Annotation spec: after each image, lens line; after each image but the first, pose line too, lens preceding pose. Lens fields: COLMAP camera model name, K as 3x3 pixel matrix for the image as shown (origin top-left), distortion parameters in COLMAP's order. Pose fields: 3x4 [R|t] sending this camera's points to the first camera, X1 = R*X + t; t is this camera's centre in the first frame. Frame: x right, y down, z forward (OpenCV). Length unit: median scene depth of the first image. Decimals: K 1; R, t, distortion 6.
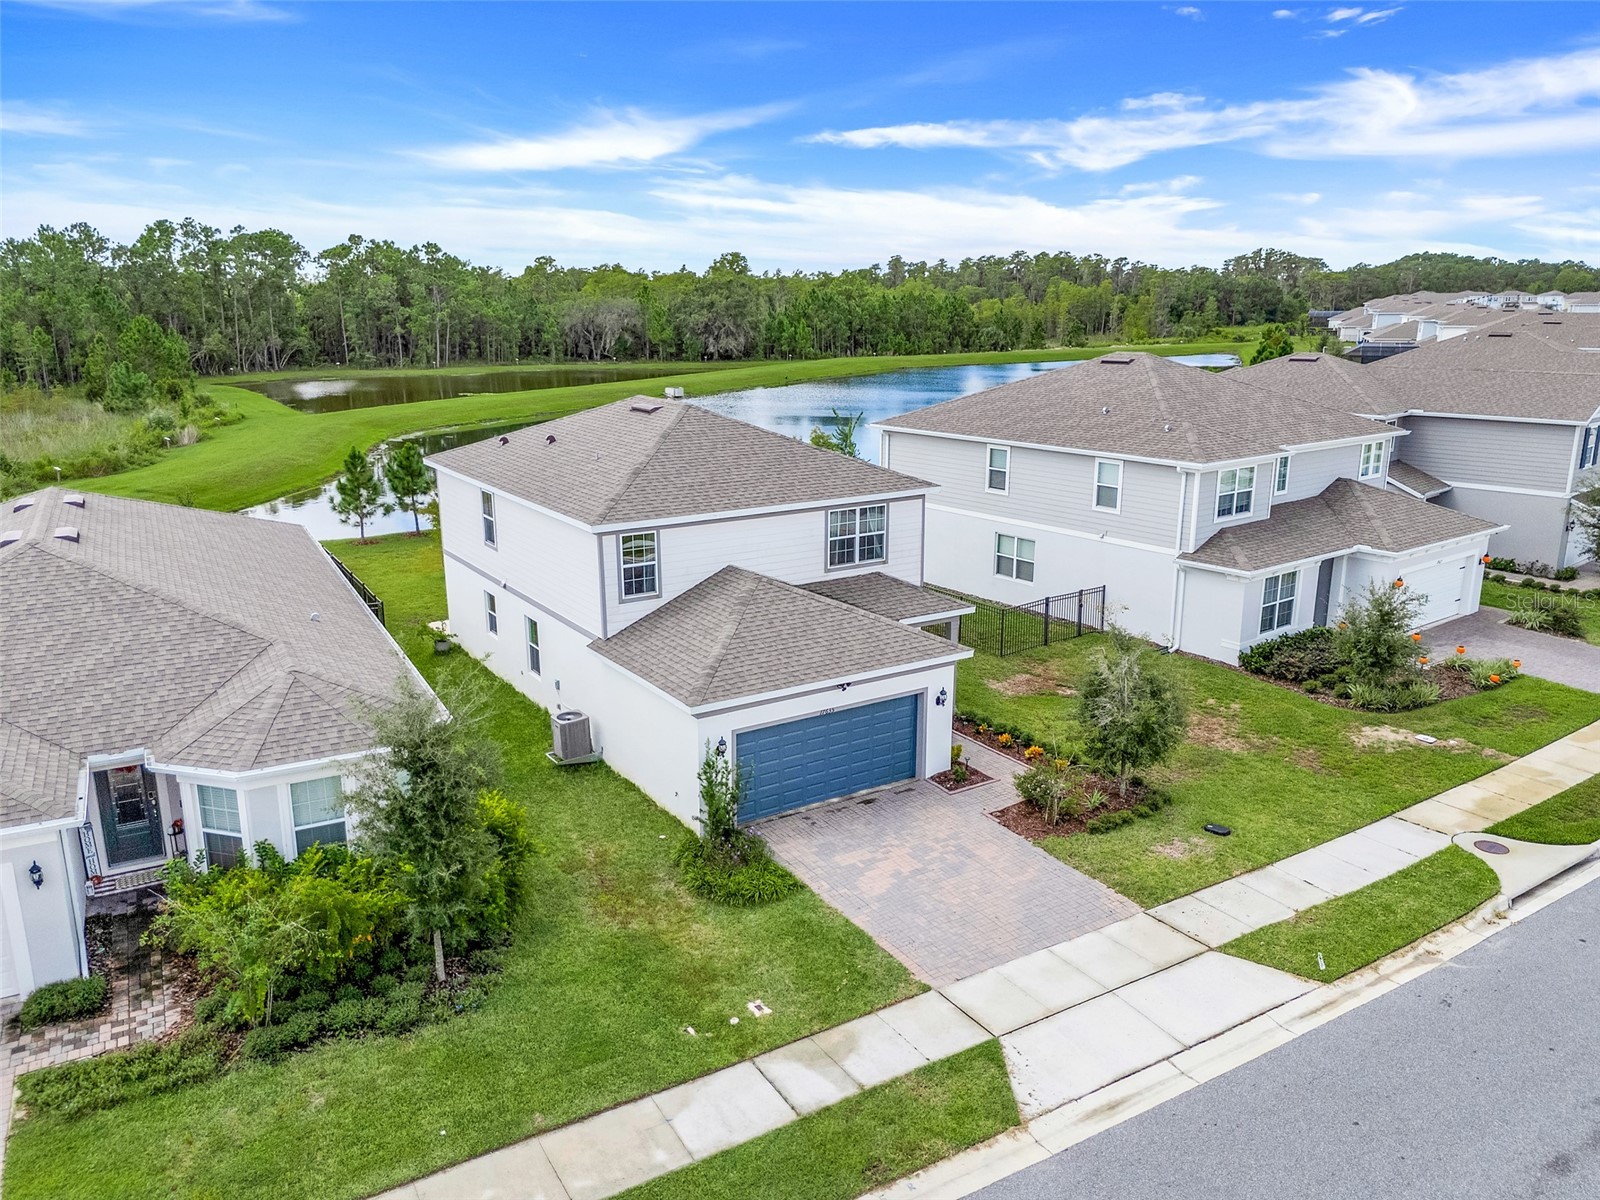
lens RADIAL K [[1194.1, 0, 796.7], [0, 1194.1, 607.7], [0, 0, 1]] dist [0.064761, -0.052152]
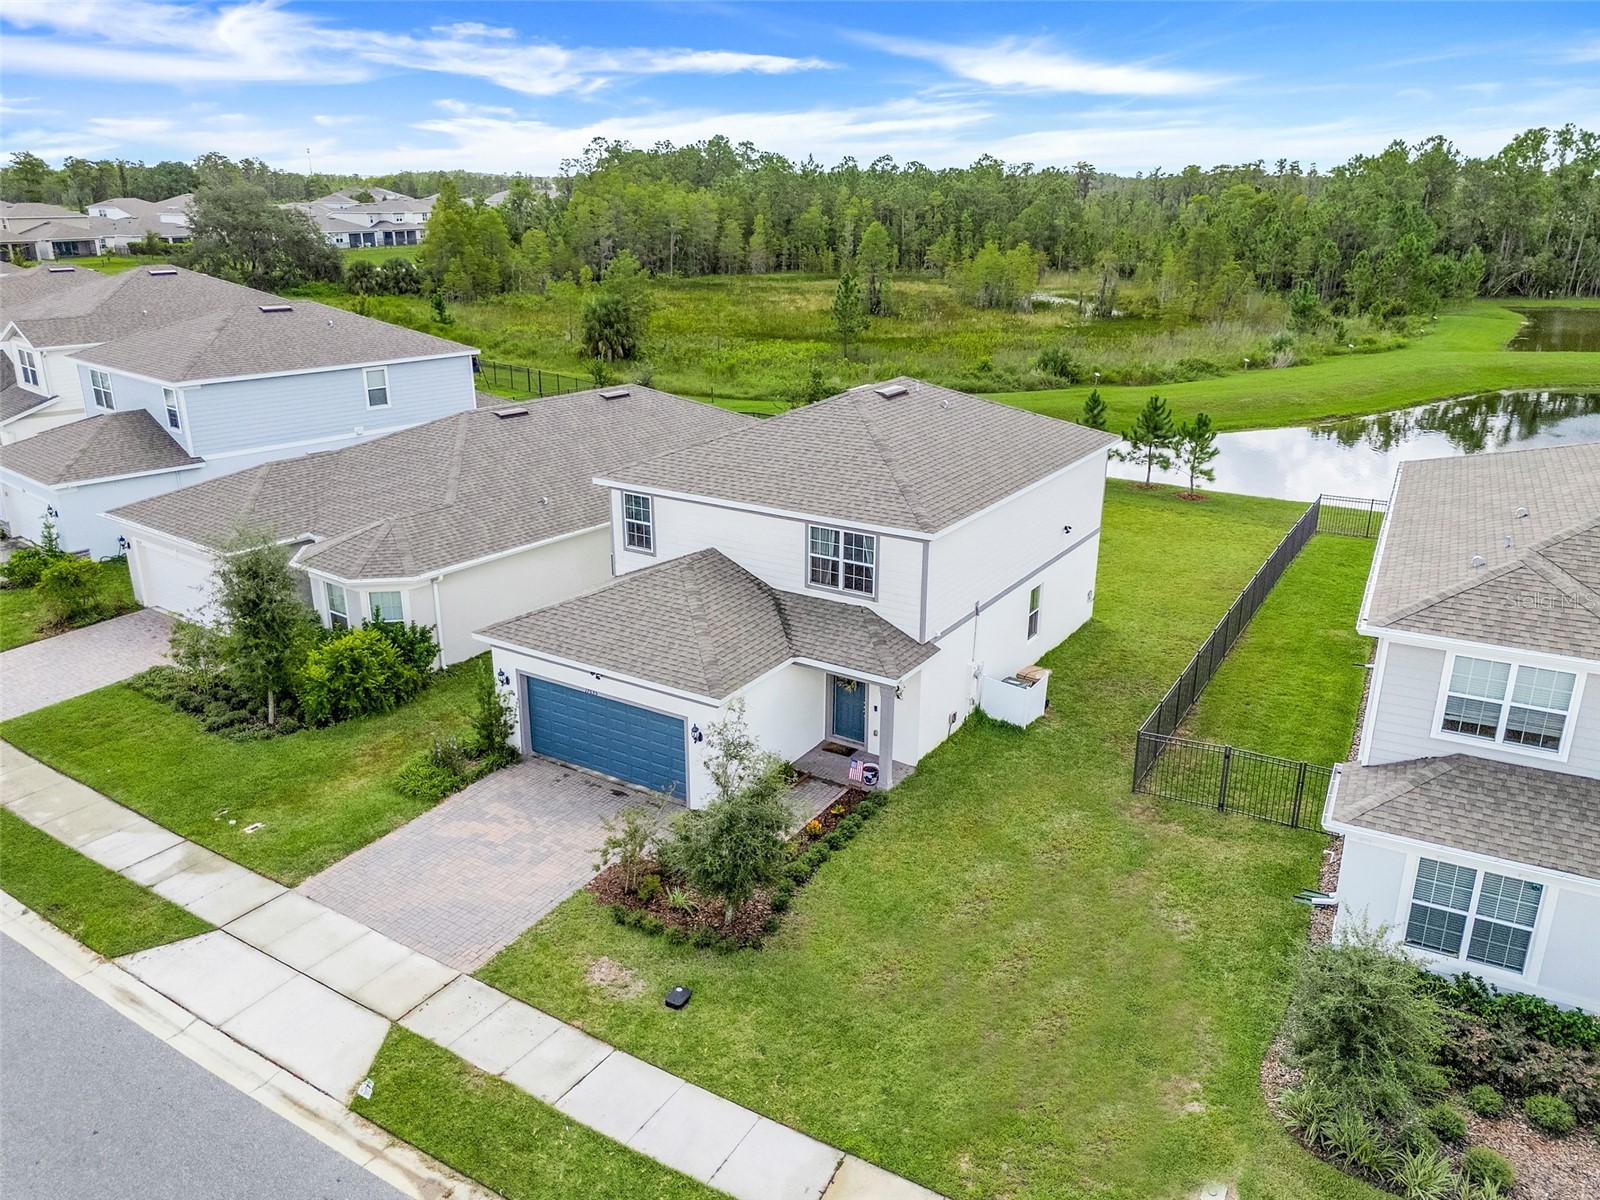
lens RADIAL K [[1194.1, 0, 800.6], [0, 1194.1, 591.5], [0, 0, 1]] dist [0.064761, -0.052152]
pose [[0.425867, 0.294891, -0.855381, 0.688614], [-0.238460, 0.948553, 0.208290, -0.183770], [0.872797, 0.115270, 0.474277, 0.448257]]
